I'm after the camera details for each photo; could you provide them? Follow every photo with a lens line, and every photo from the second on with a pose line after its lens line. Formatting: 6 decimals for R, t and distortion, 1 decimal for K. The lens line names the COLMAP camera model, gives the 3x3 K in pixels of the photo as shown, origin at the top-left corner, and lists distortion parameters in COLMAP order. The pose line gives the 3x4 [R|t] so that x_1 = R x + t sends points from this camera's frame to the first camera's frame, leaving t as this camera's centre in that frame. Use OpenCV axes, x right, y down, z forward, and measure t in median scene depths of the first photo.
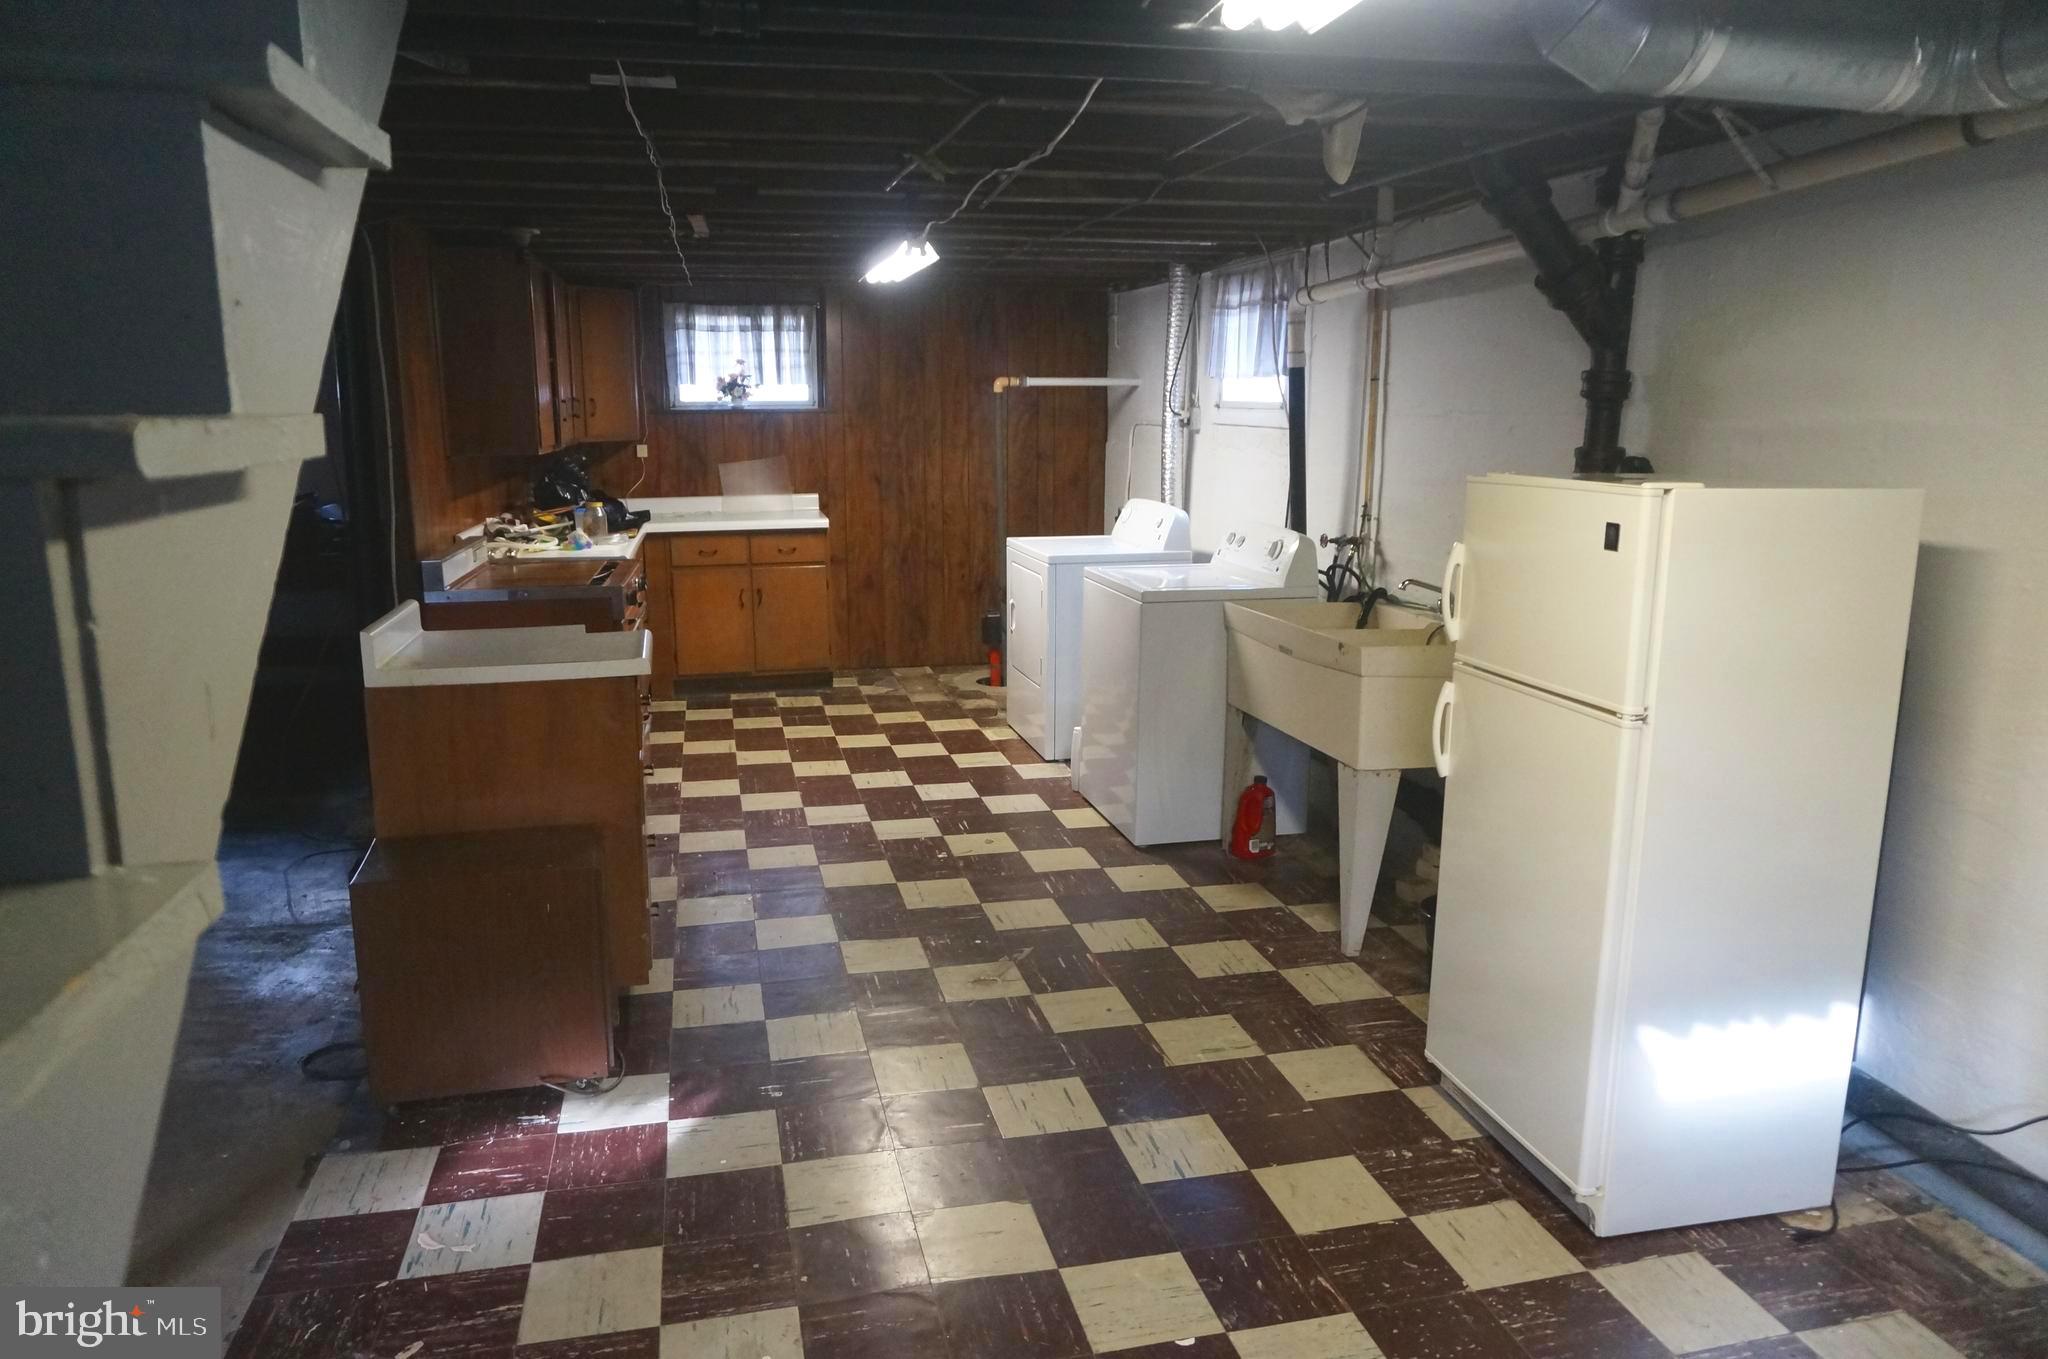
lens RADIAL K [[1379.4, 0, 1030.2], [0, 1379.4, 677.7], [0, 0, 1]] dist [-0.011986, 0.001230]
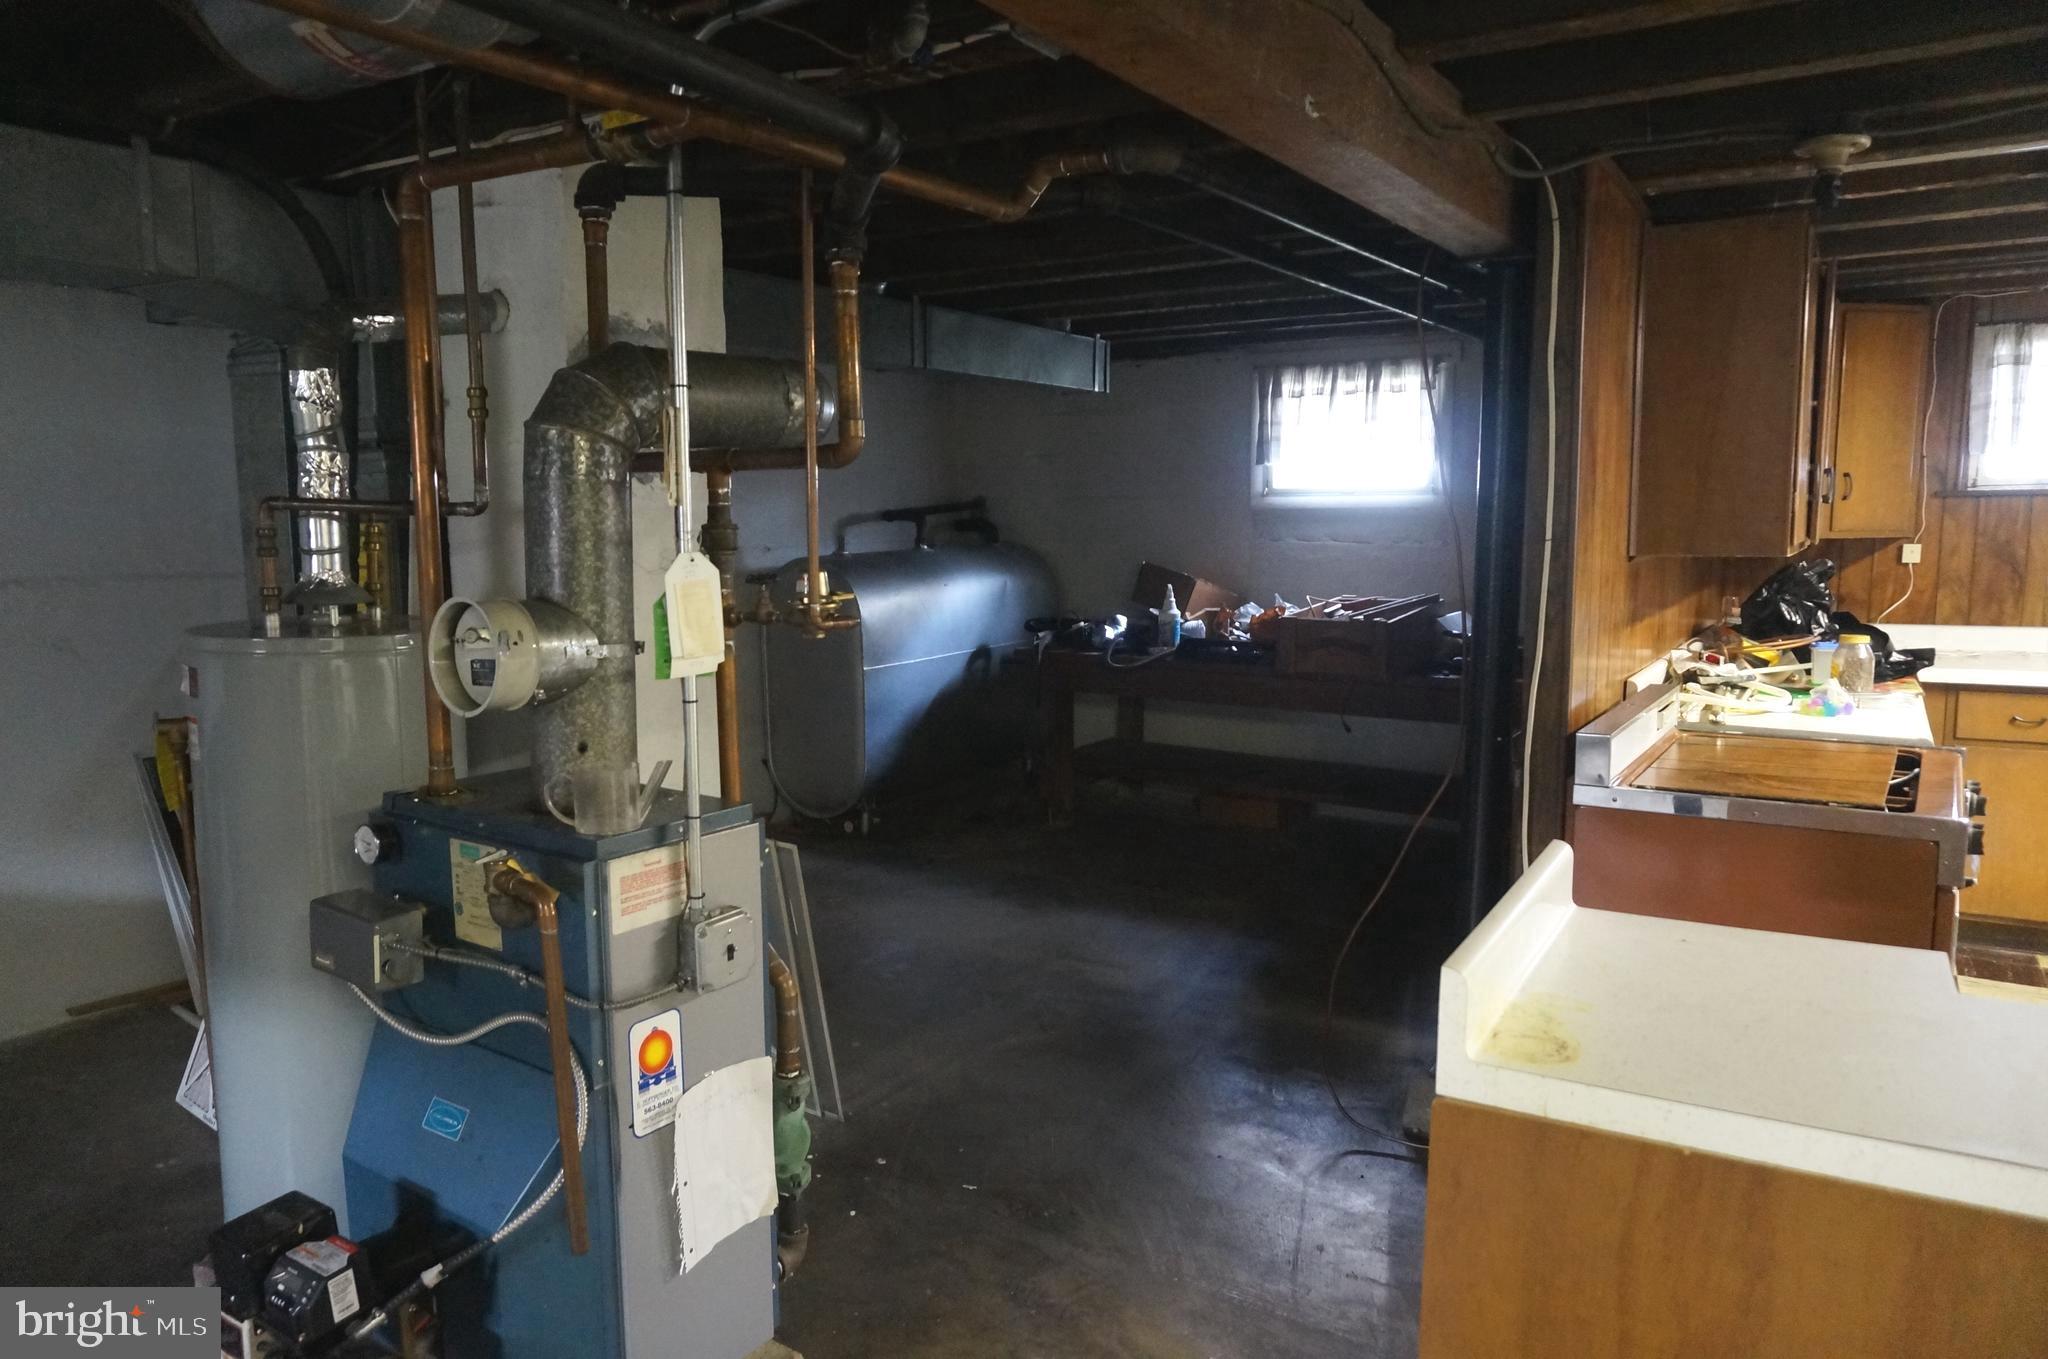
lens RADIAL K [[1379.4, 0, 1030.2], [0, 1379.4, 681.7], [0, 0, 1]] dist [-0.011986, 0.001230]
pose [[0.712667, 0.084369, -0.696410, -0.145496], [-0.129966, 0.991435, -0.012889, -0.049565], [0.689358, 0.099695, 0.717528, 0.301422]]
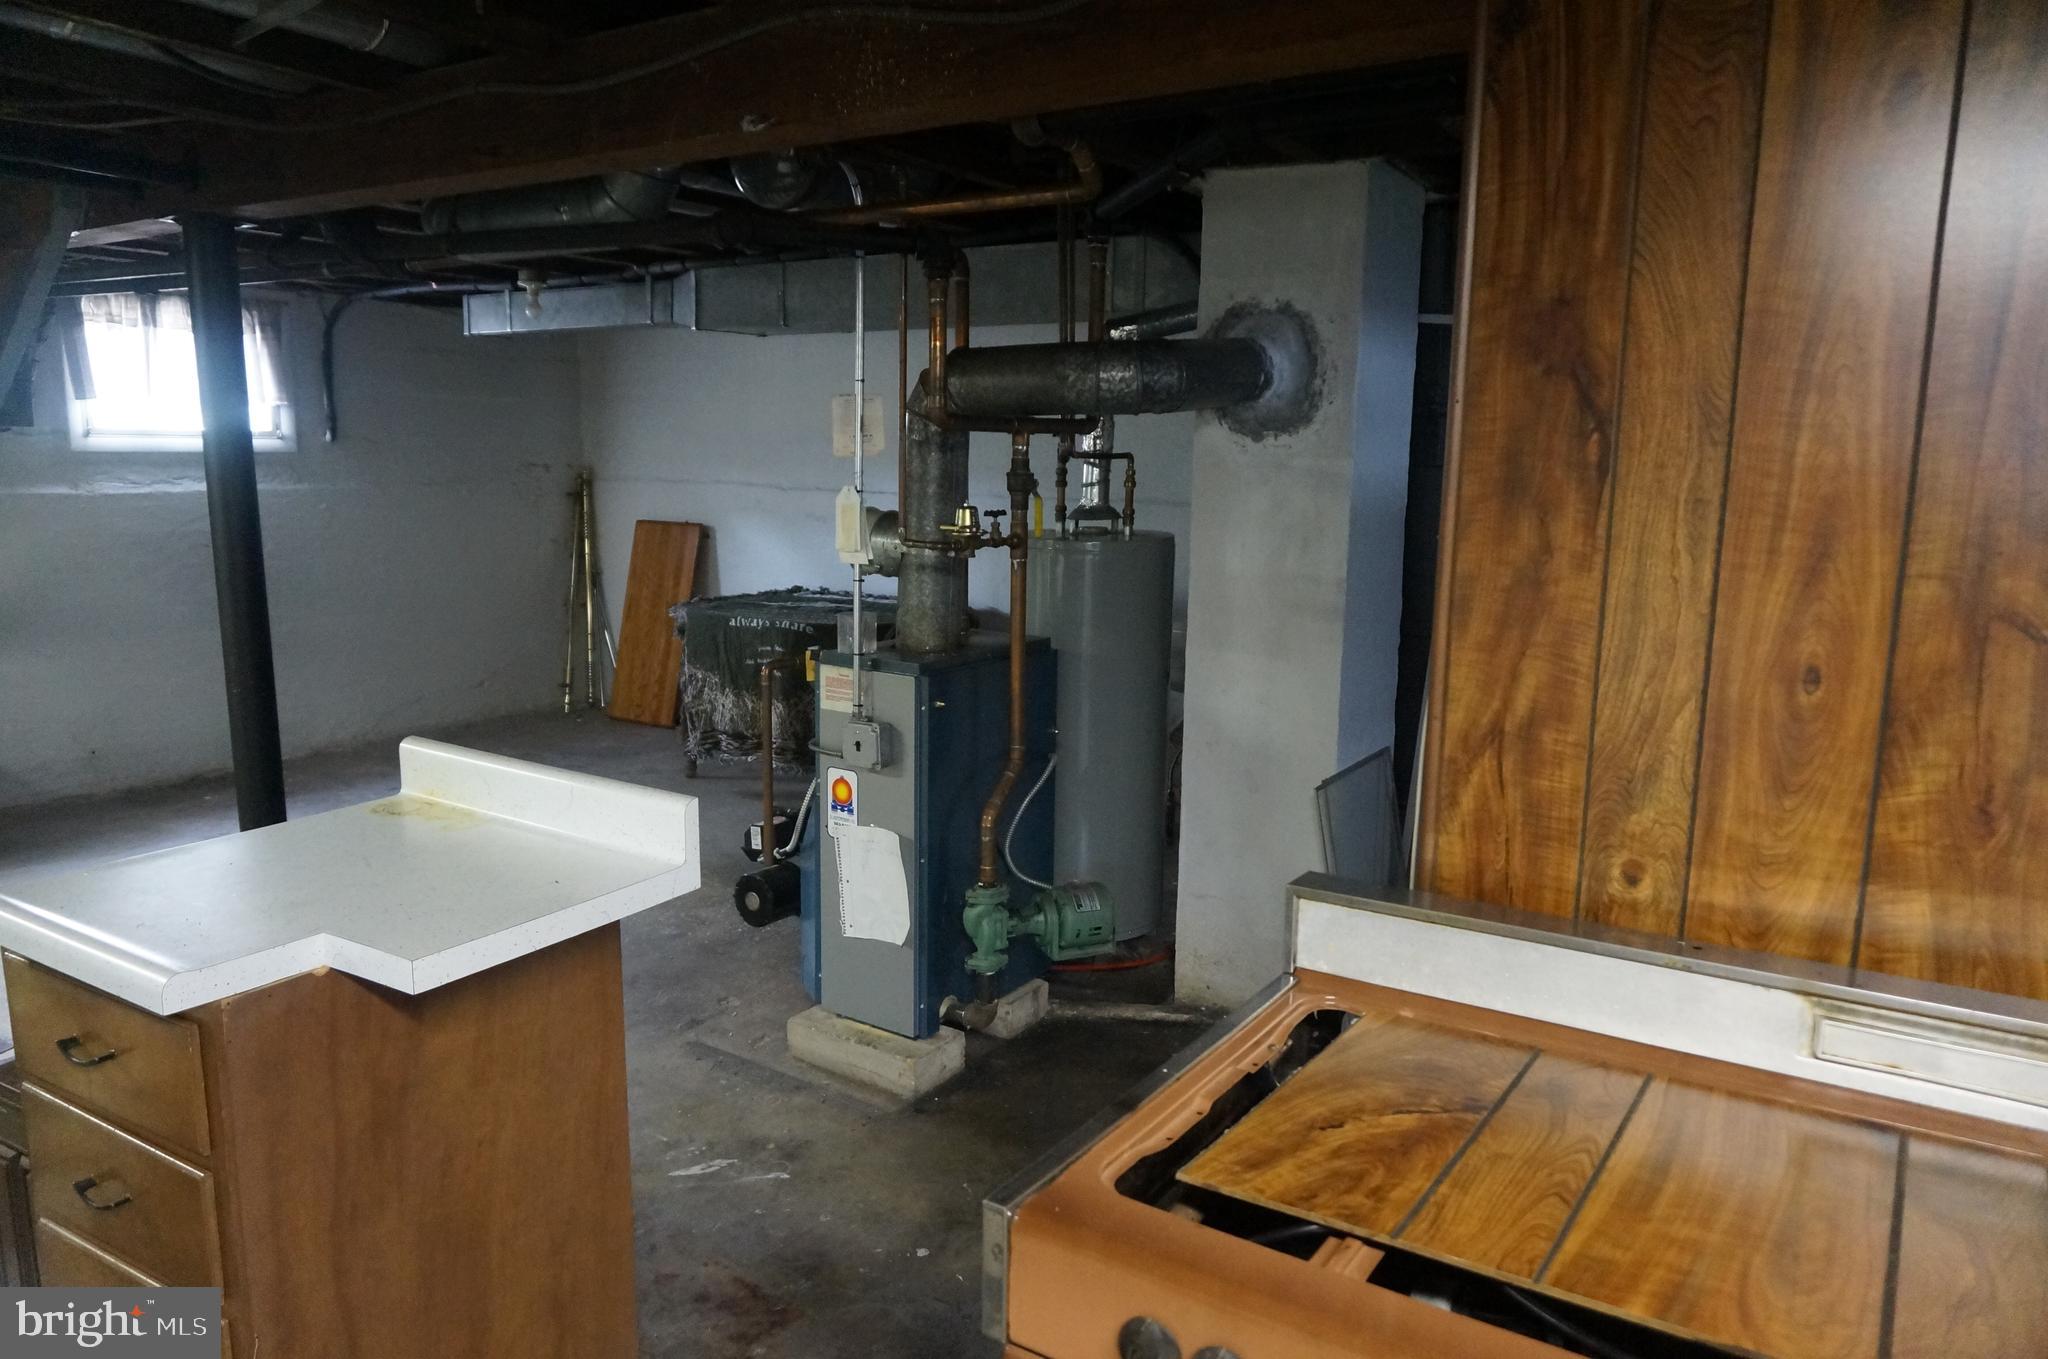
lens RADIAL K [[1379.4, 0, 1031.2], [0, 1379.4, 679.5], [0, 0, 1]] dist [-0.011986, 0.001230]
pose [[-0.698157, 0.110588, -0.707352, -0.109000], [-0.152438, 0.942382, 0.297789, -0.158323], [0.699528, 0.315731, -0.641073, 0.823933]]
